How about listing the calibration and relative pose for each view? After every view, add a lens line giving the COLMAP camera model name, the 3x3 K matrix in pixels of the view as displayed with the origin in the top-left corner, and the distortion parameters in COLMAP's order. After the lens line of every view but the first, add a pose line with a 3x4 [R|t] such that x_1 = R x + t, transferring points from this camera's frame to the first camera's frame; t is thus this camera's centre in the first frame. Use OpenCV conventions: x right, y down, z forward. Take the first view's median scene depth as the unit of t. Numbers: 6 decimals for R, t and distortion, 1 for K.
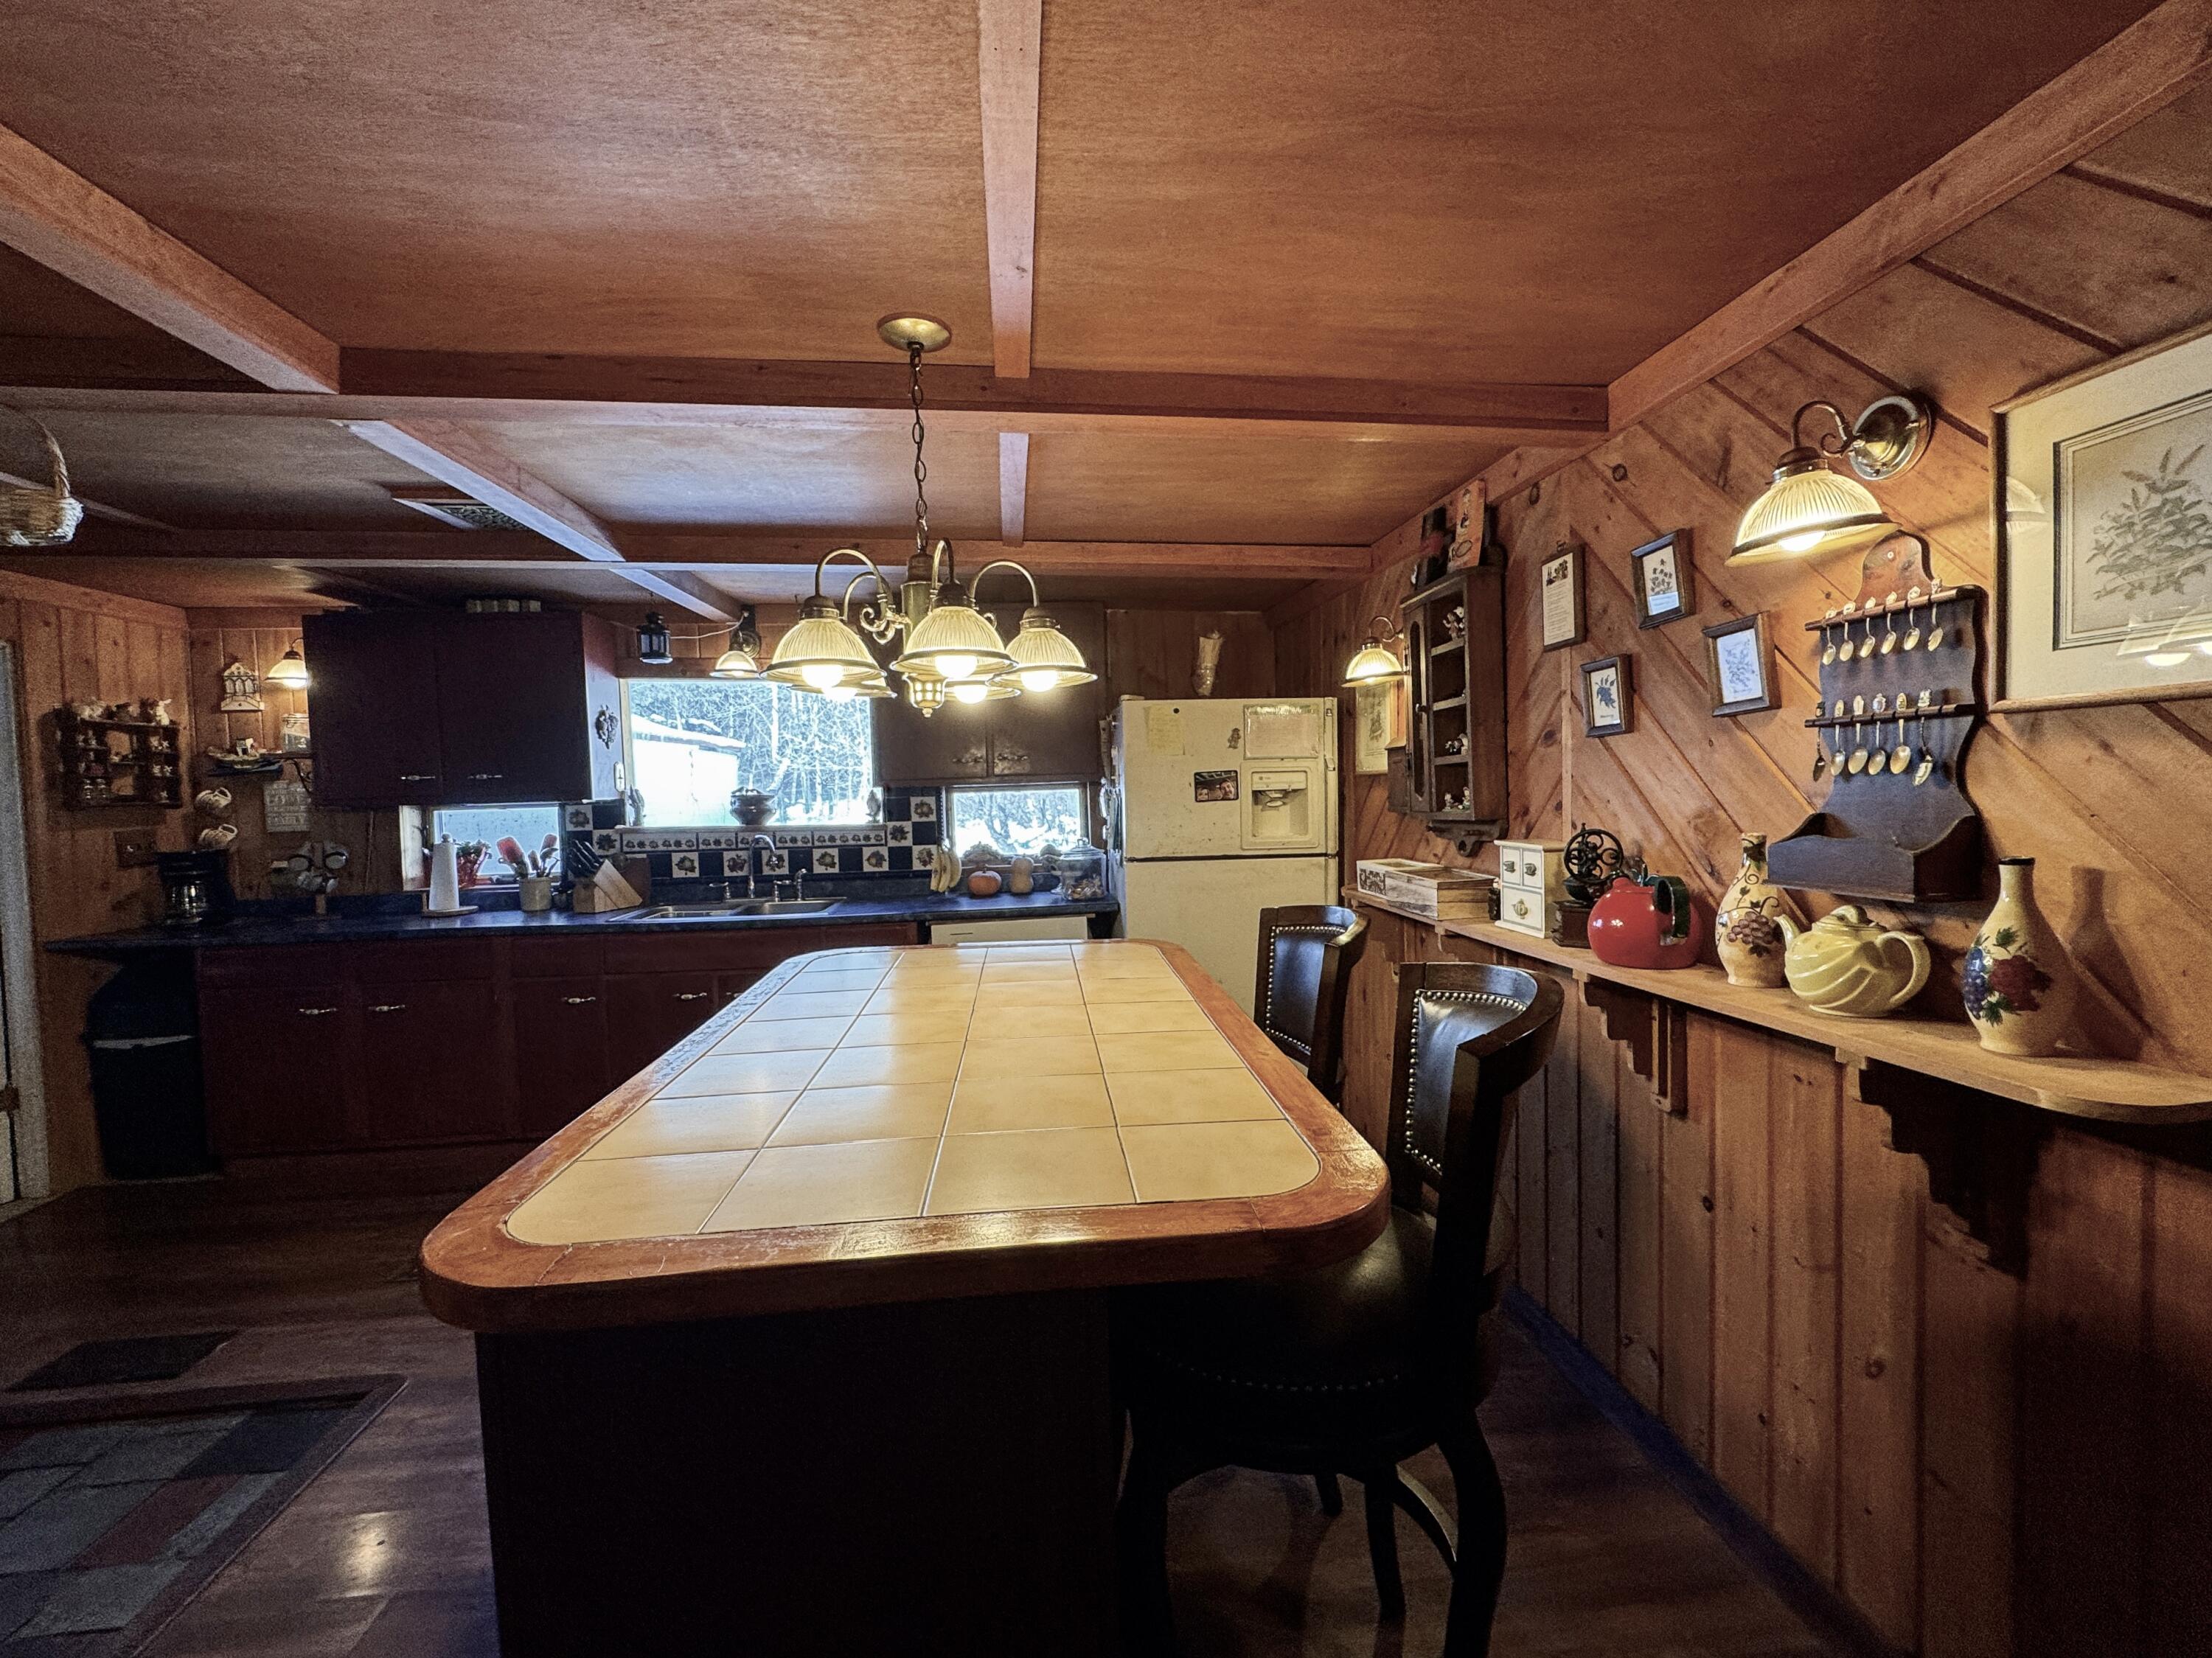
lens RADIAL K [[916.7, 0, 1131.1], [0, 916.7, 812.4], [0, 0, 1]] dist [0.003044, 0.000640]
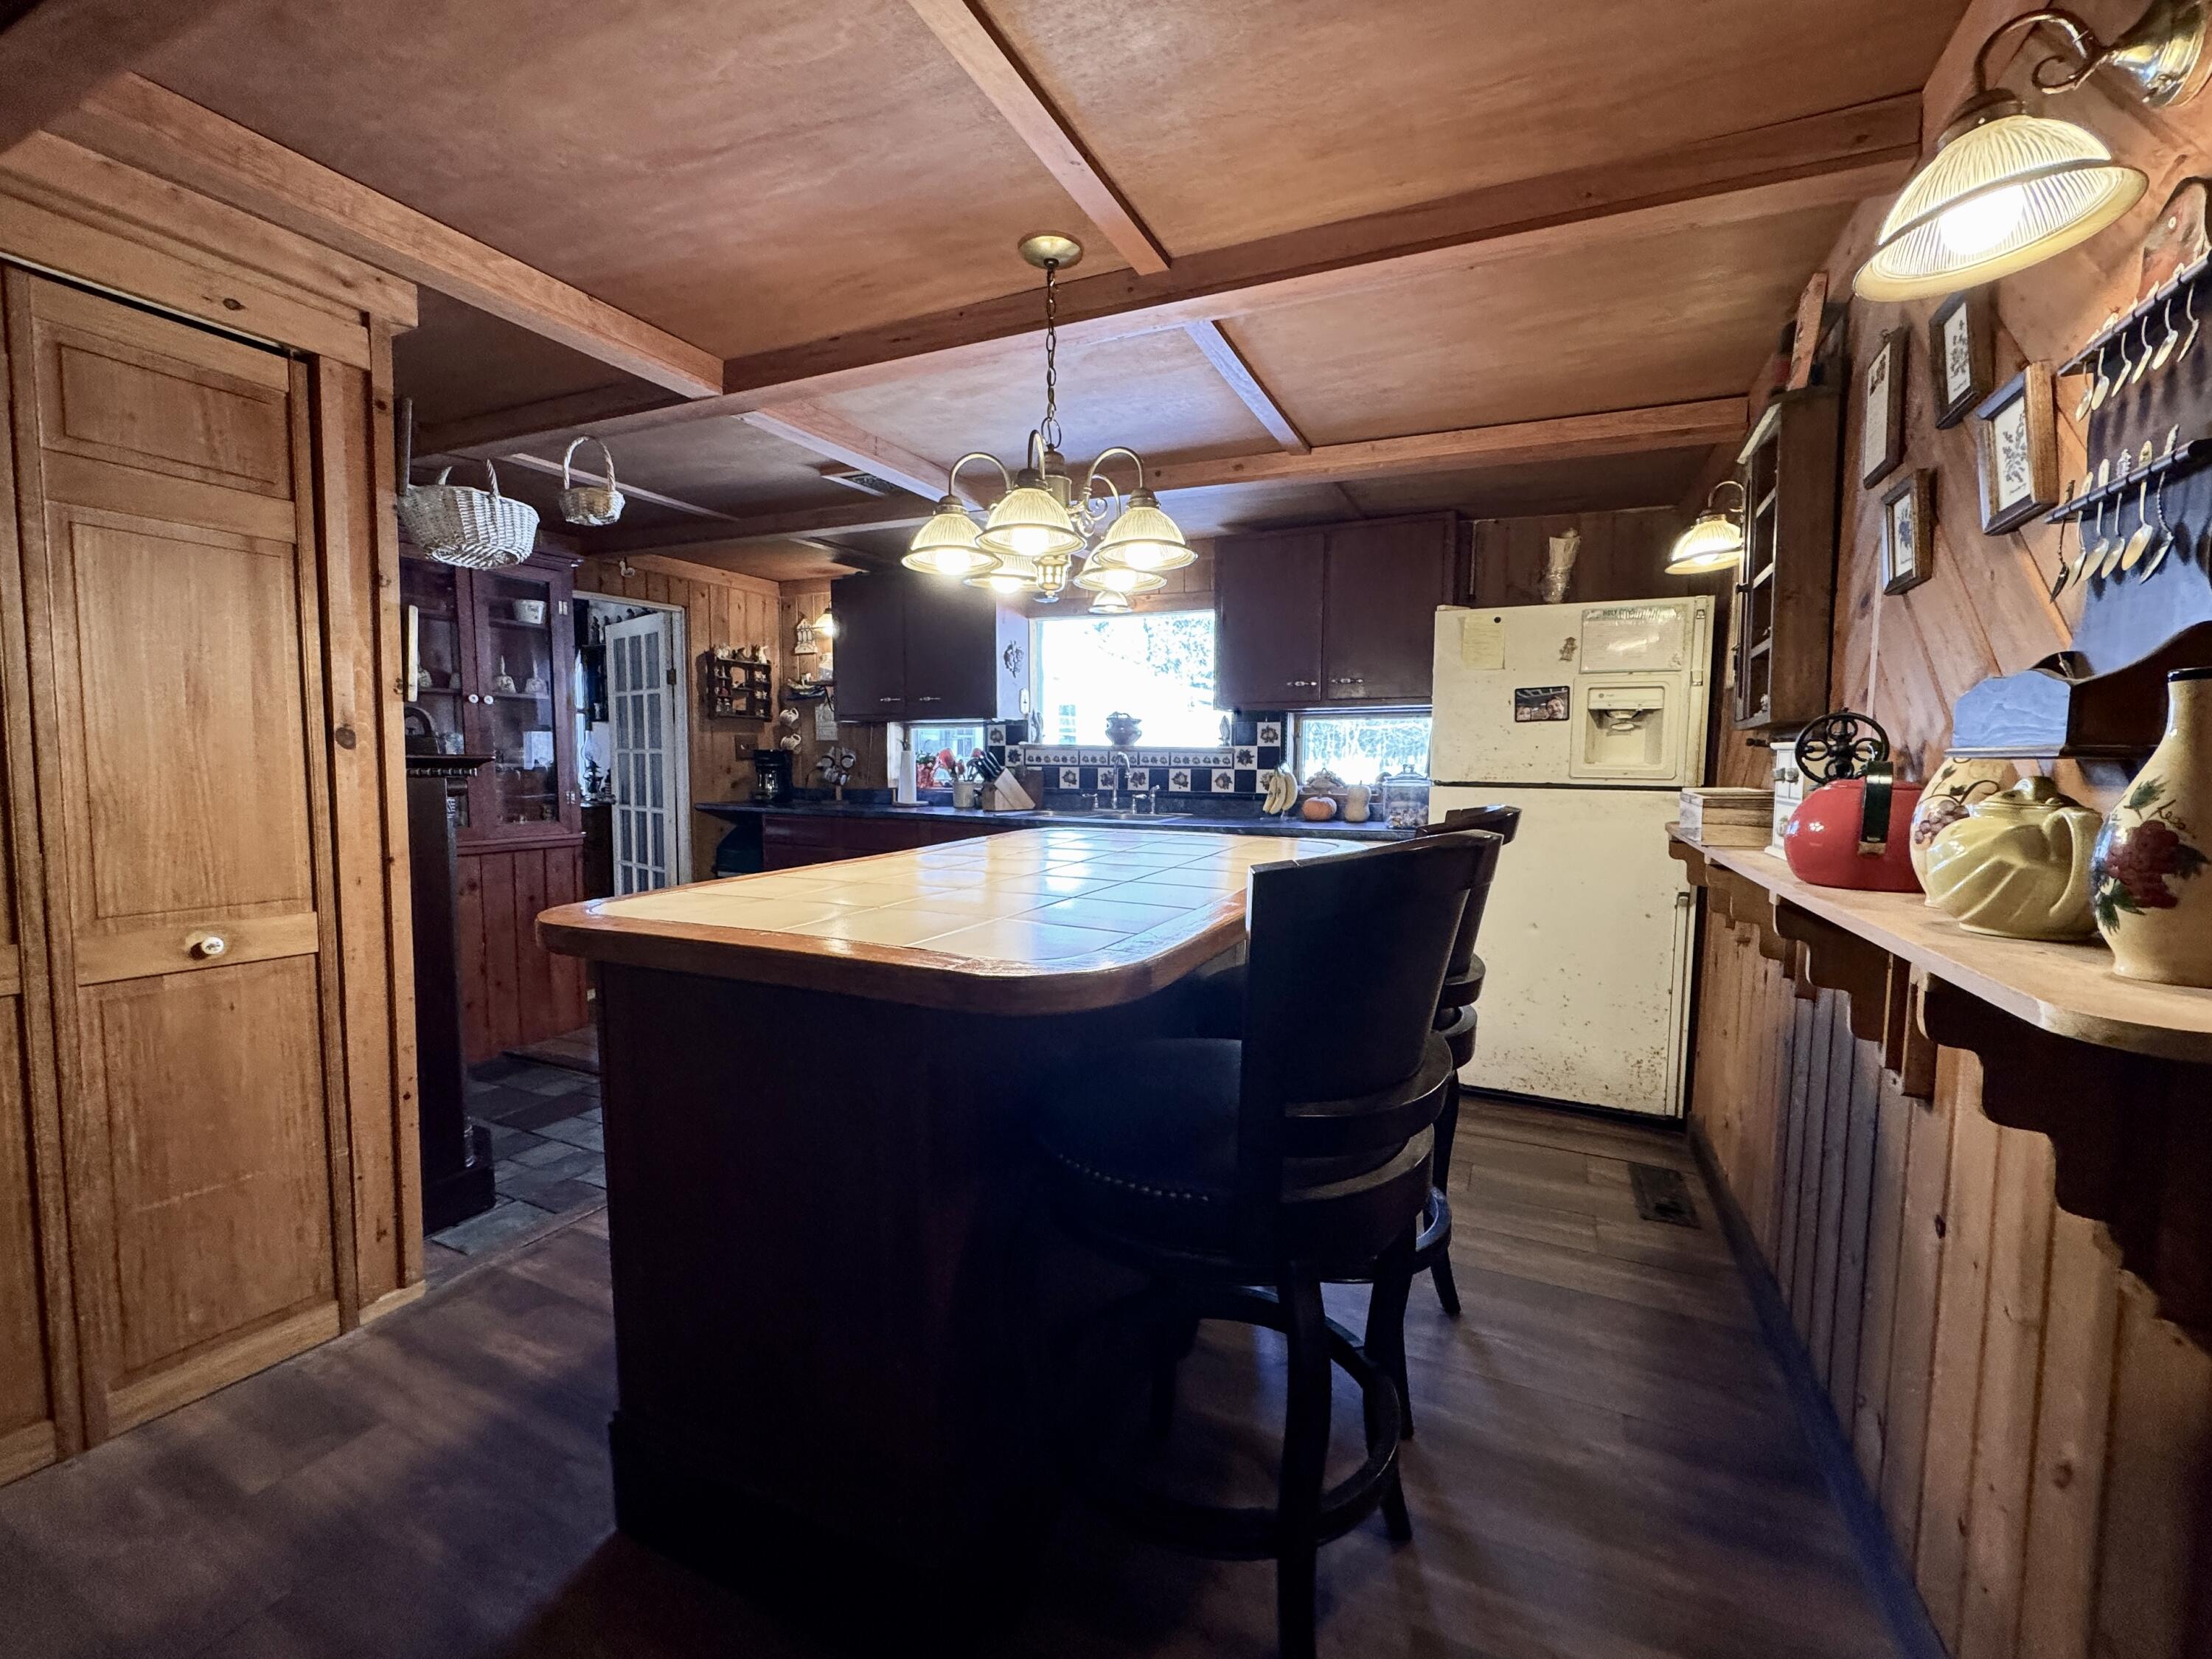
lens RADIAL K [[916.8, 0, 1109.7], [0, 916.8, 799.5], [0, 0, 1]] dist [0.003044, 0.000640]
pose [[0.862809, 0.054985, -0.502531, 0.179921], [-0.037168, 0.998277, 0.045413, 0.037543], [0.504162, -0.020505, 0.863365, 0.026900]]
